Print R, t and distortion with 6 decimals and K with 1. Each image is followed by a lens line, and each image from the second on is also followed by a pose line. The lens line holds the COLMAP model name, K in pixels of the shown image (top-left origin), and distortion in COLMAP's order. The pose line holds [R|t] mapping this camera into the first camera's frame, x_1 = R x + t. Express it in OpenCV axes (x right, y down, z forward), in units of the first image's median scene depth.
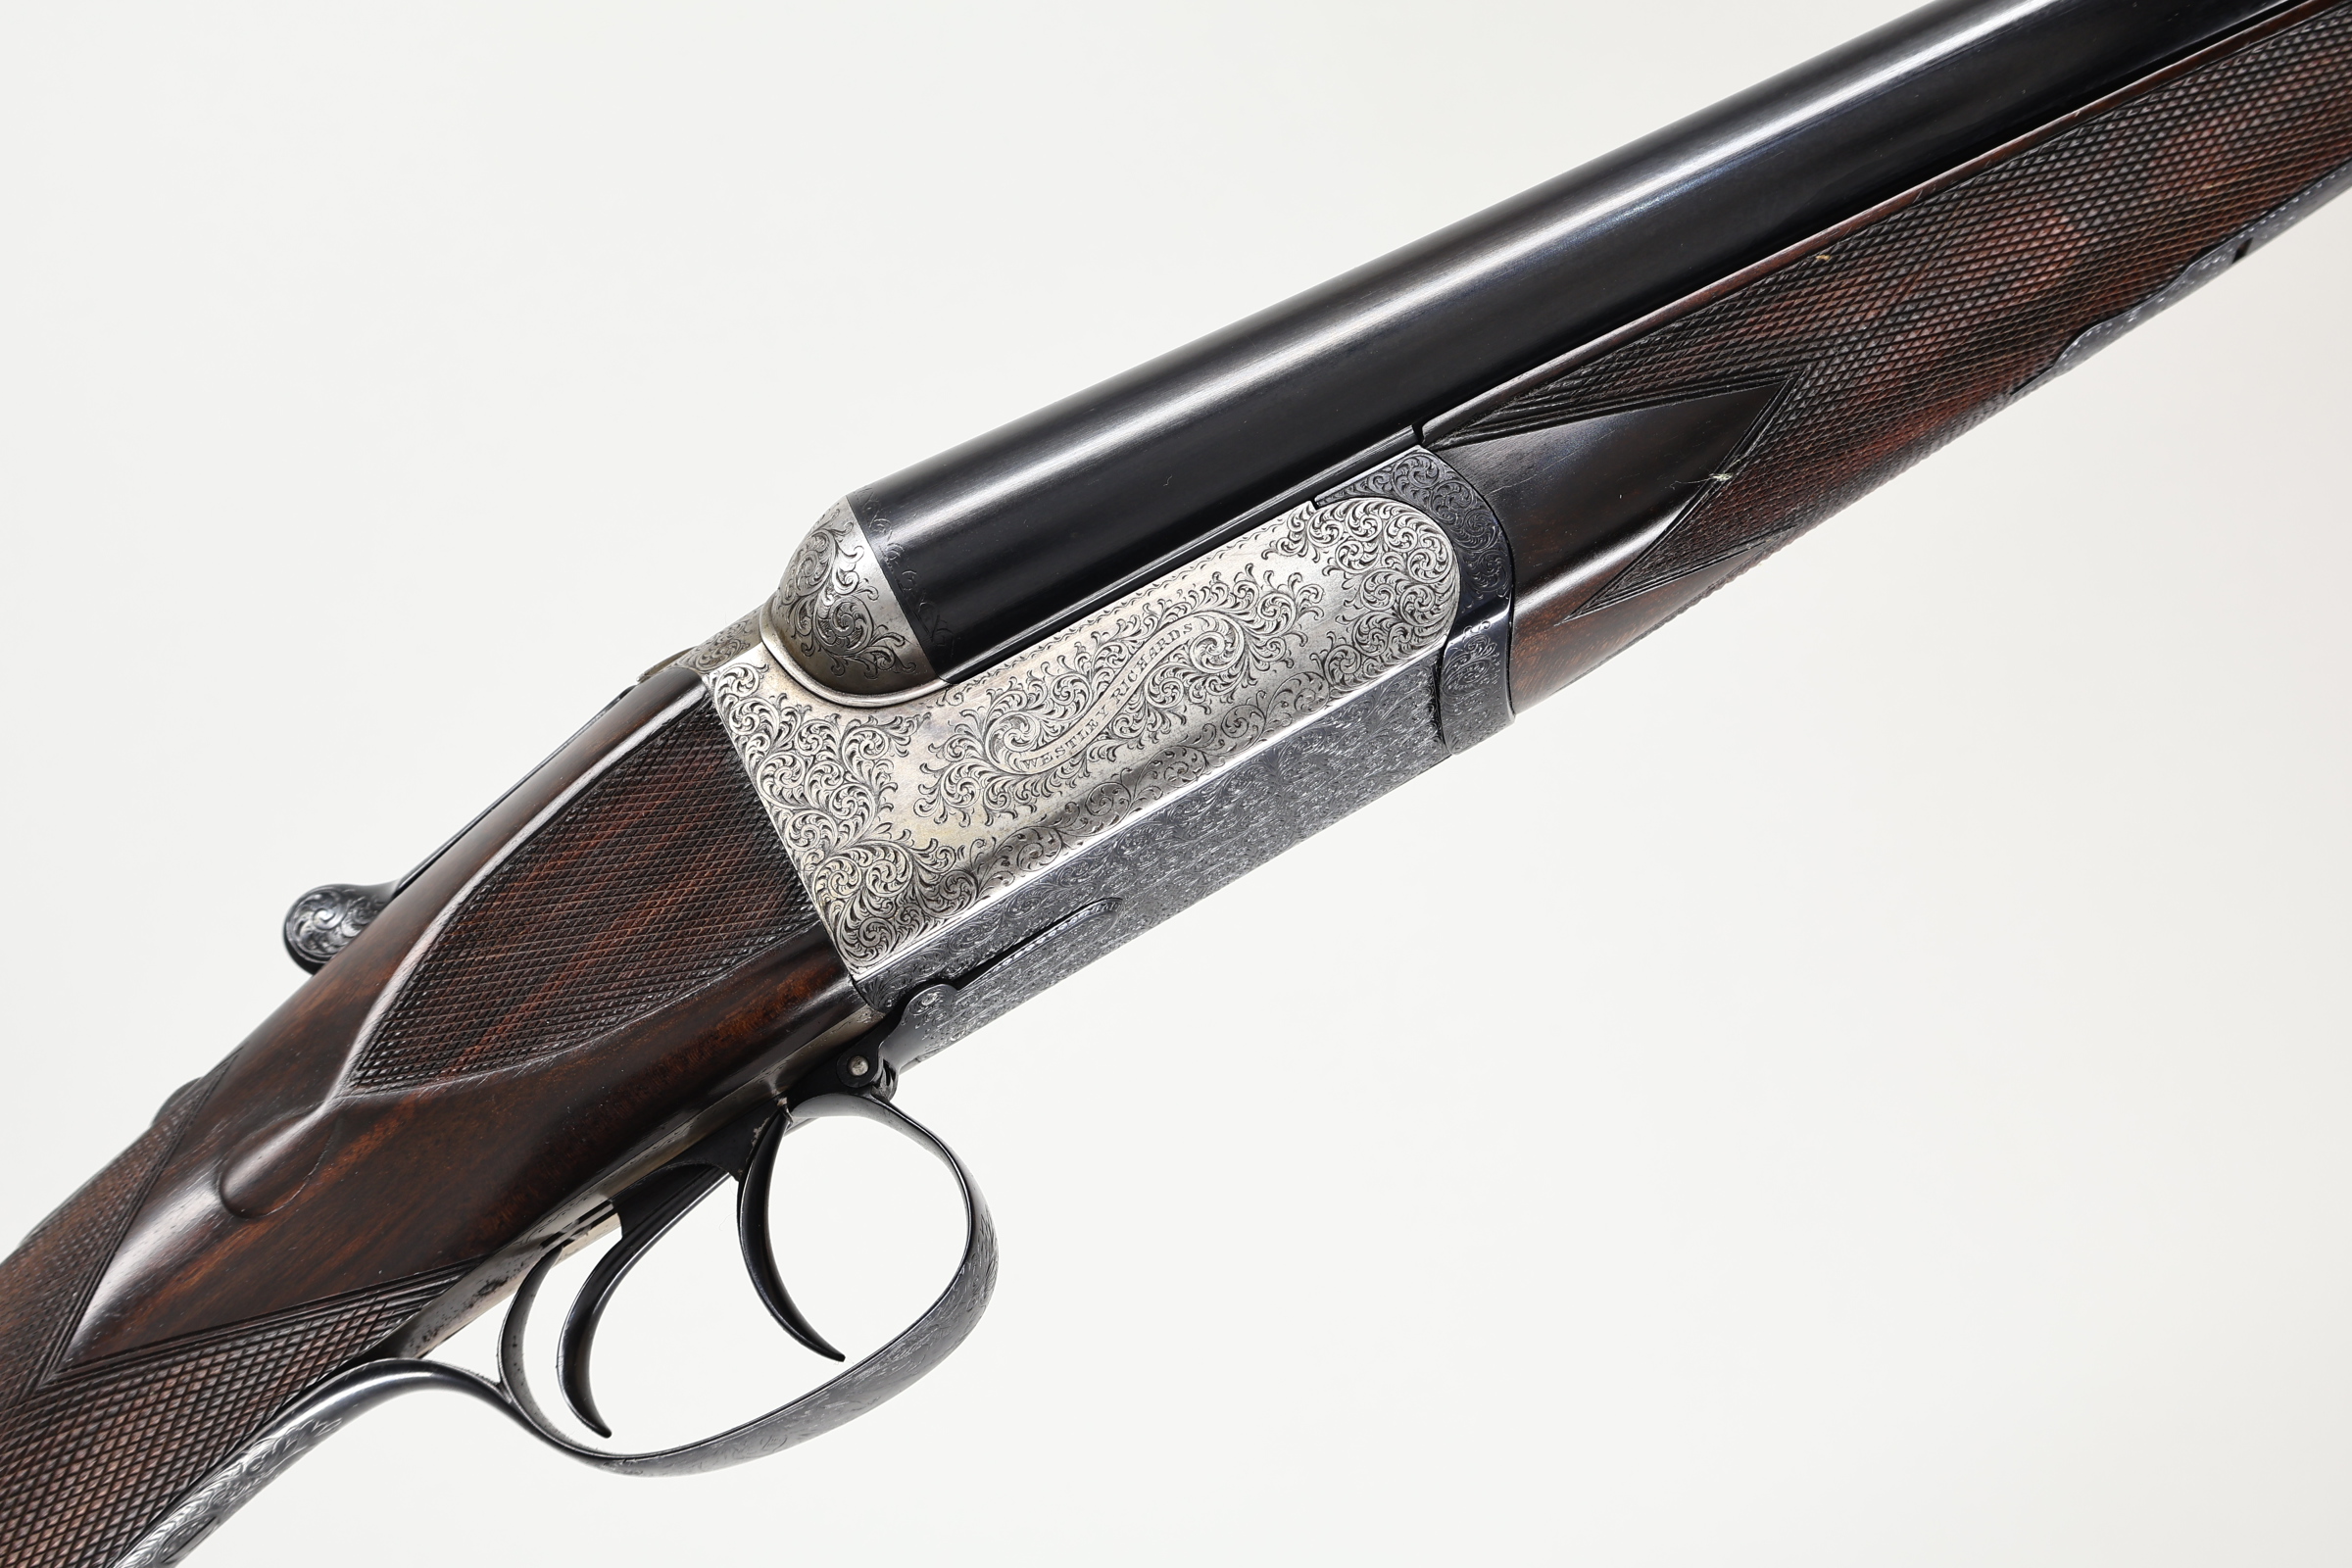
lens RADIAL K [[3033.4, 0, 1176.0], [0, 3033.4, 784.9], [0, 0, 1]] dist [-0.006870, 0.000000]
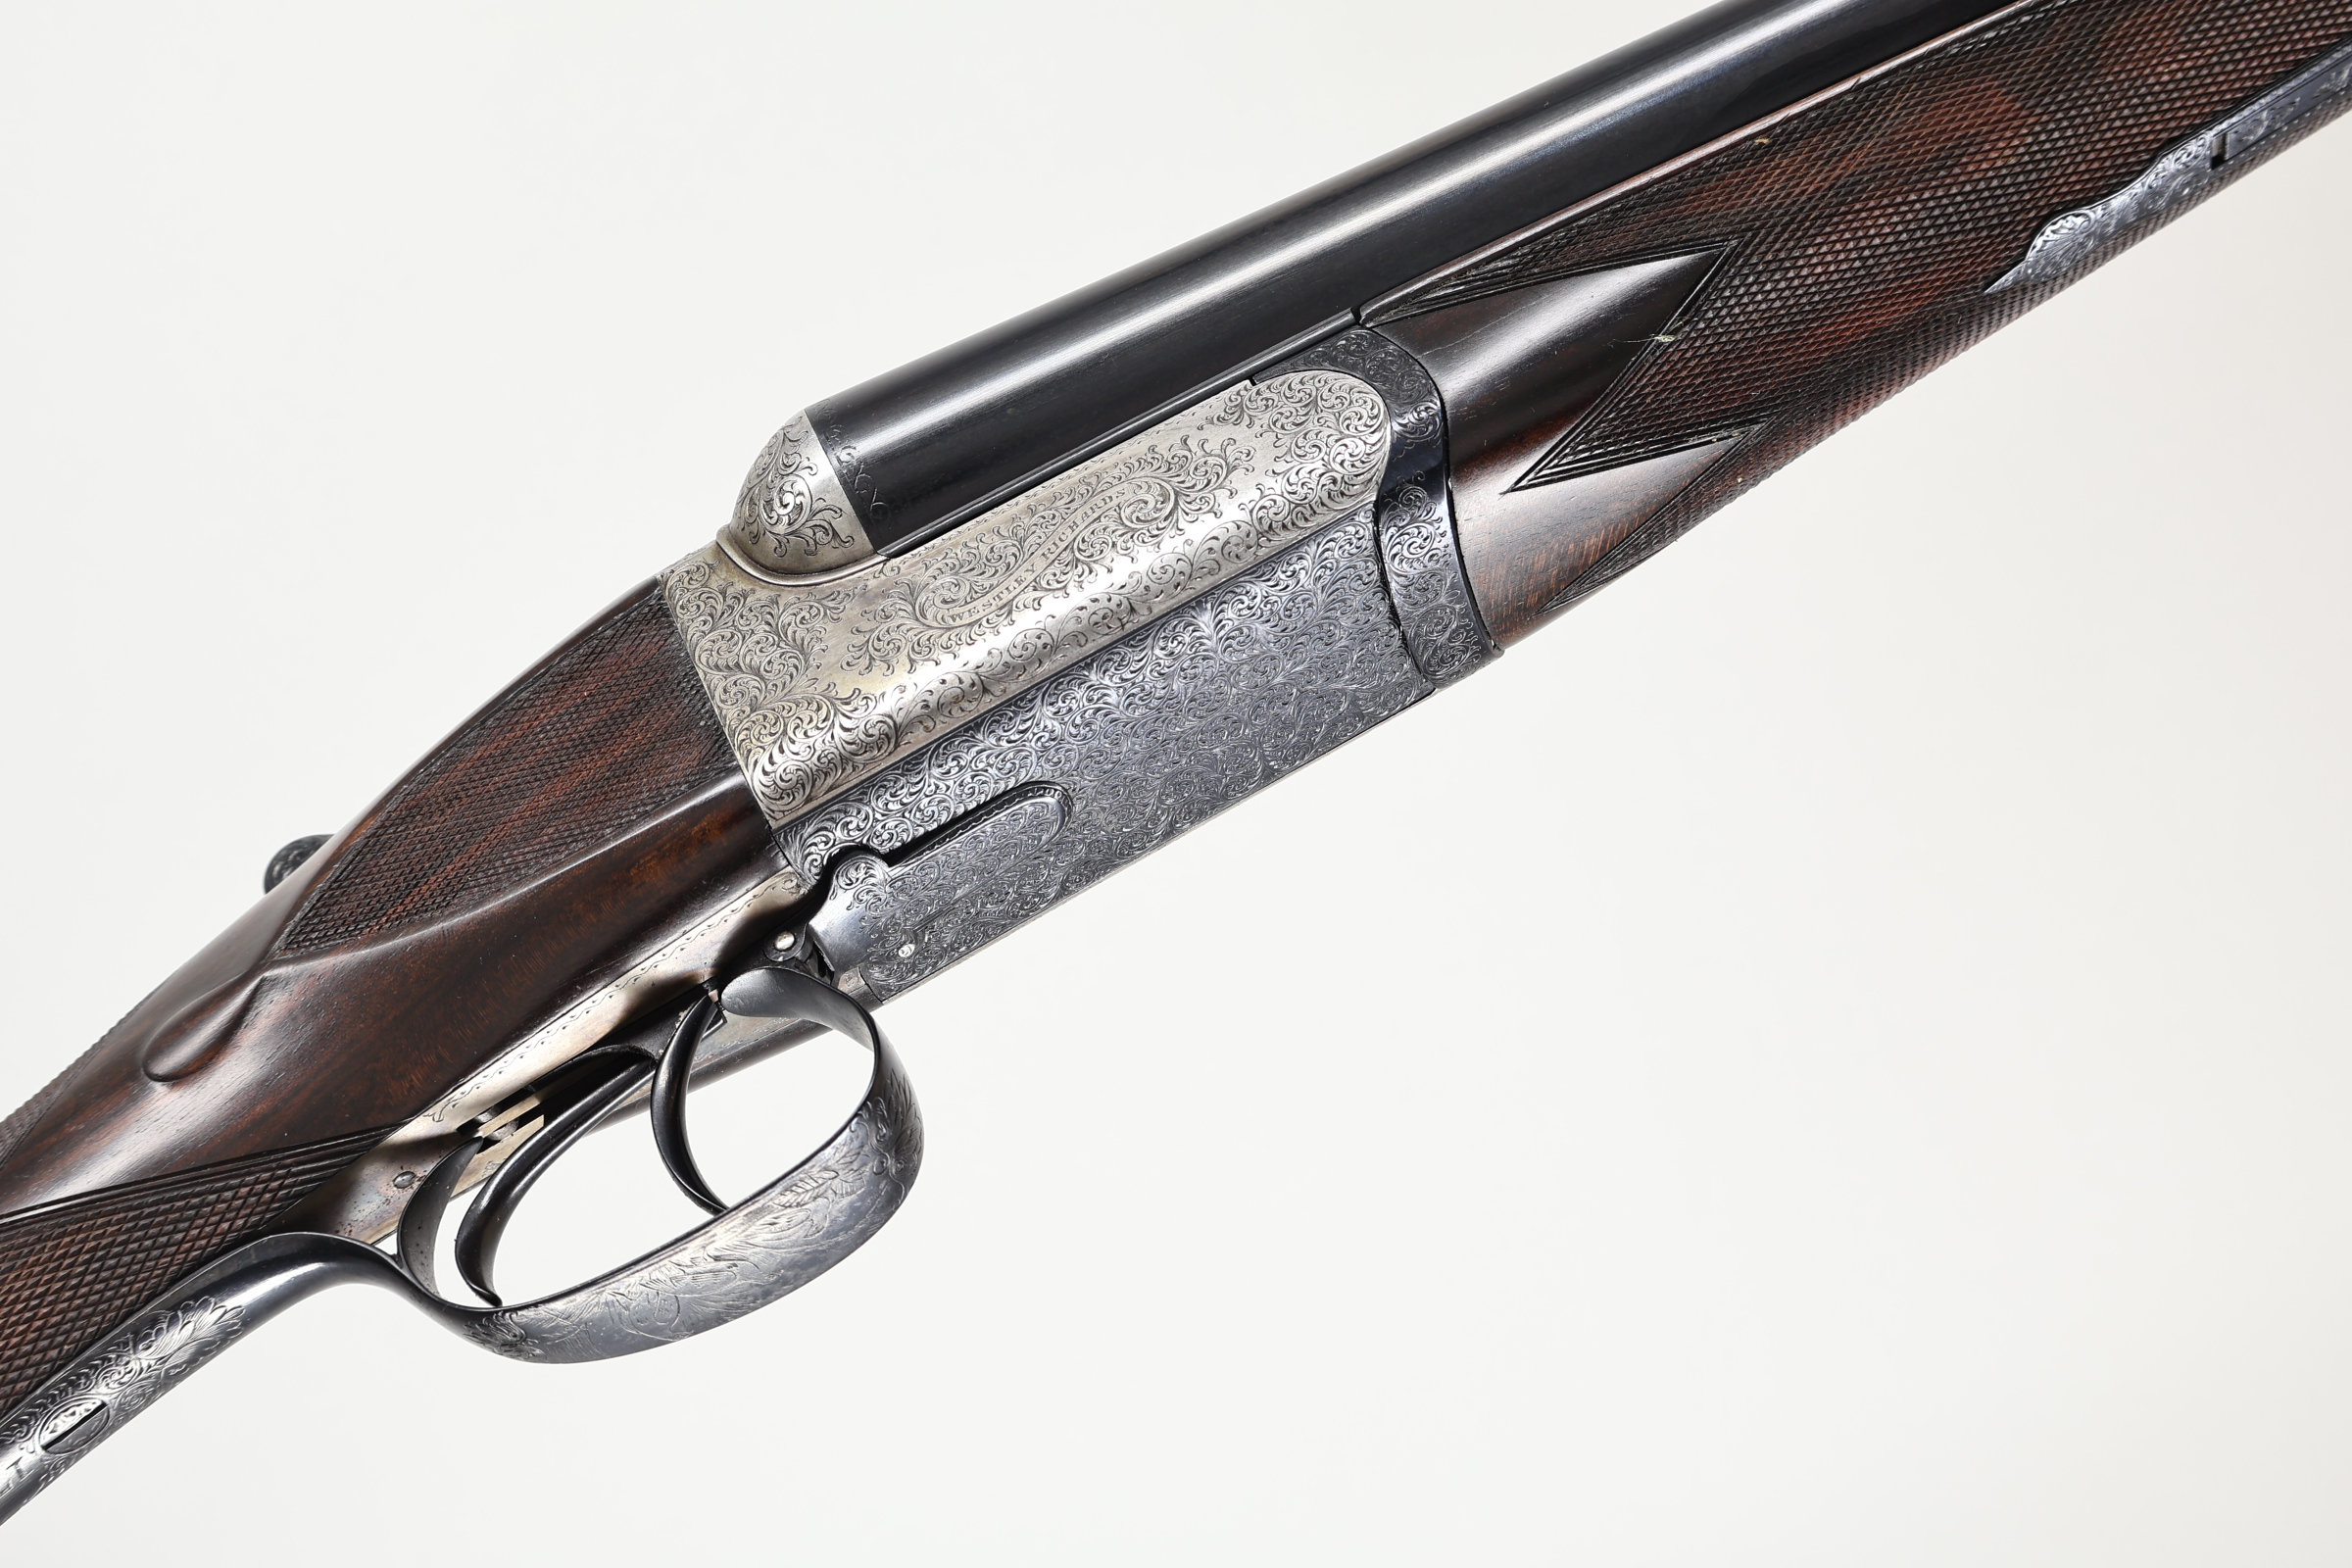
lens RADIAL K [[3033.4, 0, 1175.9], [0, 3033.4, 781.8], [0, 0, 1]] dist [-0.006870, 0.000000]
pose [[0.989171, -0.030314, -0.143600, 0.162753], [-0.013434, 0.955627, -0.294271, 0.333651], [0.146149, 0.293014, 0.944872, 0.088169]]
